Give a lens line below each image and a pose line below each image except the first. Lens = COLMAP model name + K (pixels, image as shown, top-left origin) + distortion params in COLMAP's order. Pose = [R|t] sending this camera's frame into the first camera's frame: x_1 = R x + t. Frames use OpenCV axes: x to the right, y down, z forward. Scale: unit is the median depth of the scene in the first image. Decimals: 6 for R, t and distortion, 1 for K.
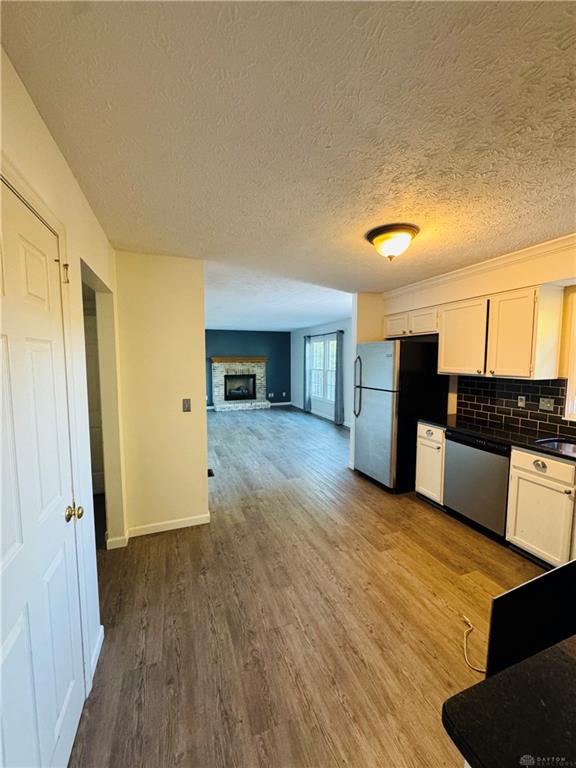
lens RADIAL K [[306.4, 0, 286.2], [0, 306.4, 382.0], [0, 0, 1]] dist [-0.005451, 0.000485]
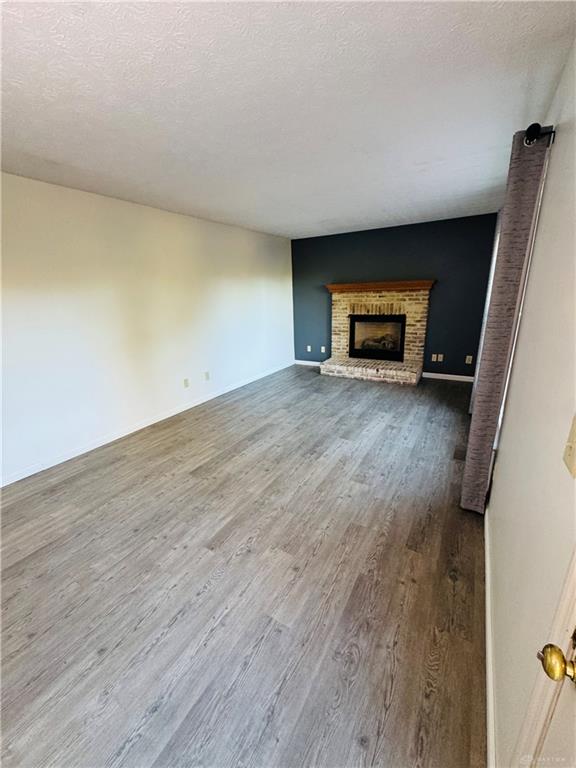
lens RADIAL K [[306.4, 0, 286.8], [0, 306.4, 381.7], [0, 0, 1]] dist [-0.005451, 0.000485]
pose [[0.614177, 0.203120, -0.762580, 0.684469], [-0.024324, 0.970722, 0.238971, -0.120430], [0.788793, -0.128221, 0.601136, 1.811384]]
